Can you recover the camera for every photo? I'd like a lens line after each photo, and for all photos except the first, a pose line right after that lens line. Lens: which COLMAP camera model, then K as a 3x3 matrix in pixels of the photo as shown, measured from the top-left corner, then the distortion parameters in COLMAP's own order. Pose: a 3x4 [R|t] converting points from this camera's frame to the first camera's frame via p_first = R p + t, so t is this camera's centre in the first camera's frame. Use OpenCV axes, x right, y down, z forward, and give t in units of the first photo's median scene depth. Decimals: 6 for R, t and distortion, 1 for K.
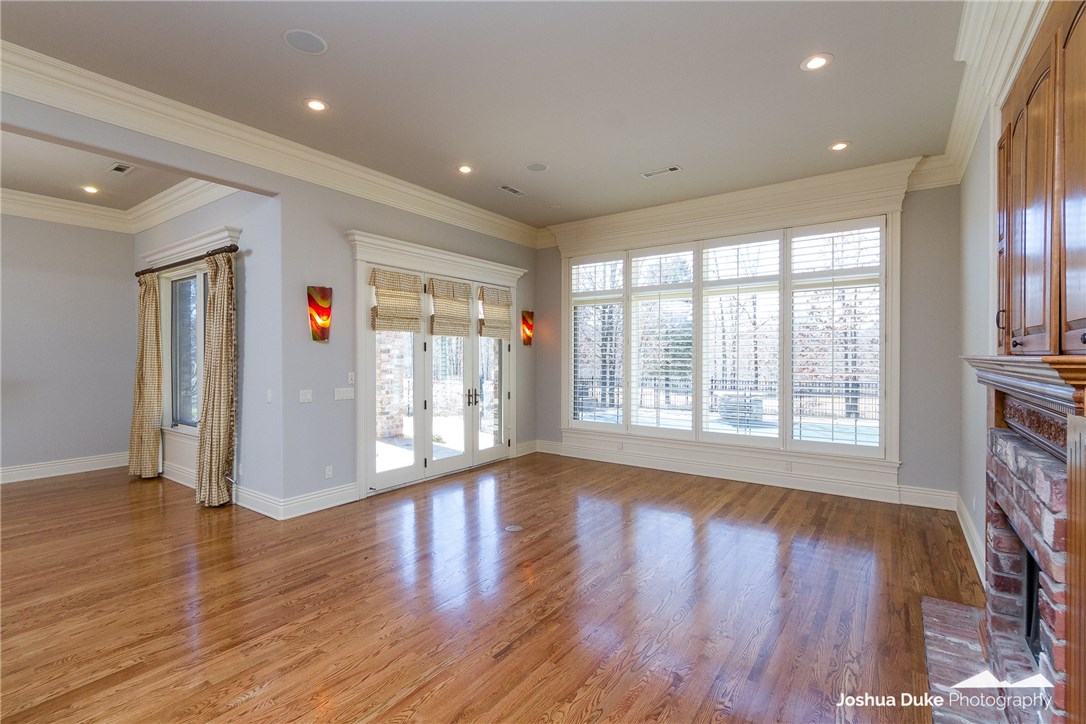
lens RADIAL K [[503.1, 0, 544.0], [0, 503.1, 357.1], [0, 0, 1]] dist [0.006109, 0.000787]
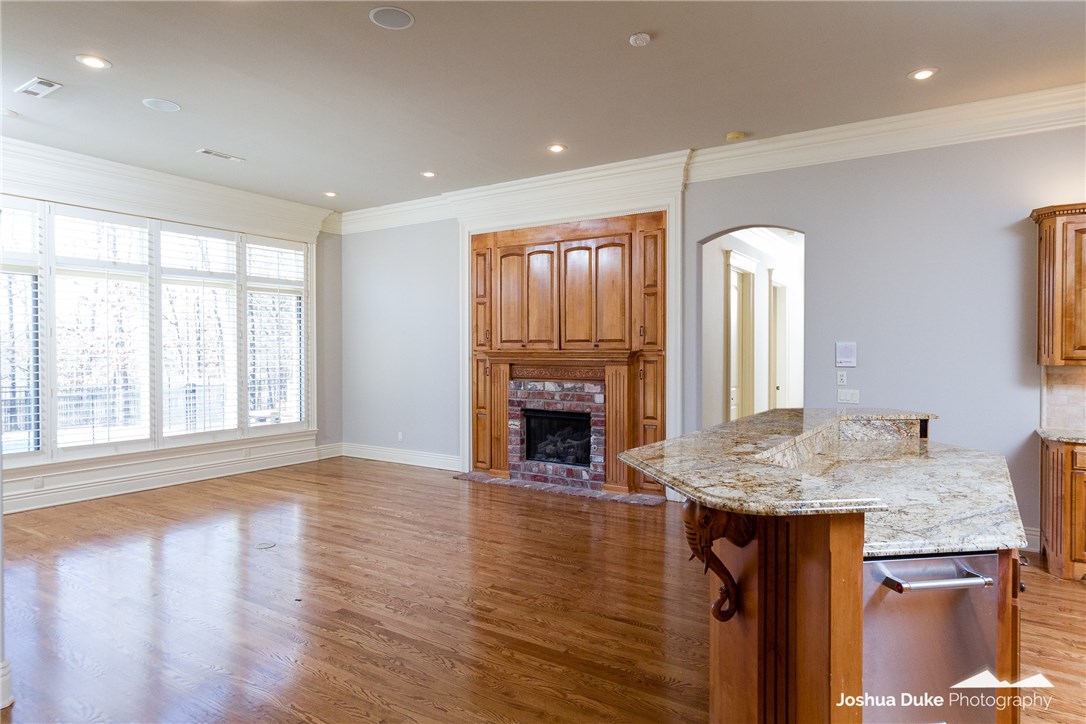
lens RADIAL K [[619.7, 0, 545.7], [0, 619.7, 360.9], [0, 0, 1]] dist [0.034291, 0.000349]
pose [[-0.046135, -0.013281, 0.998847, -0.963741], [0.001657, 0.999909, 0.013372, 0.001604], [-0.998934, 0.002272, -0.046109, 0.454822]]
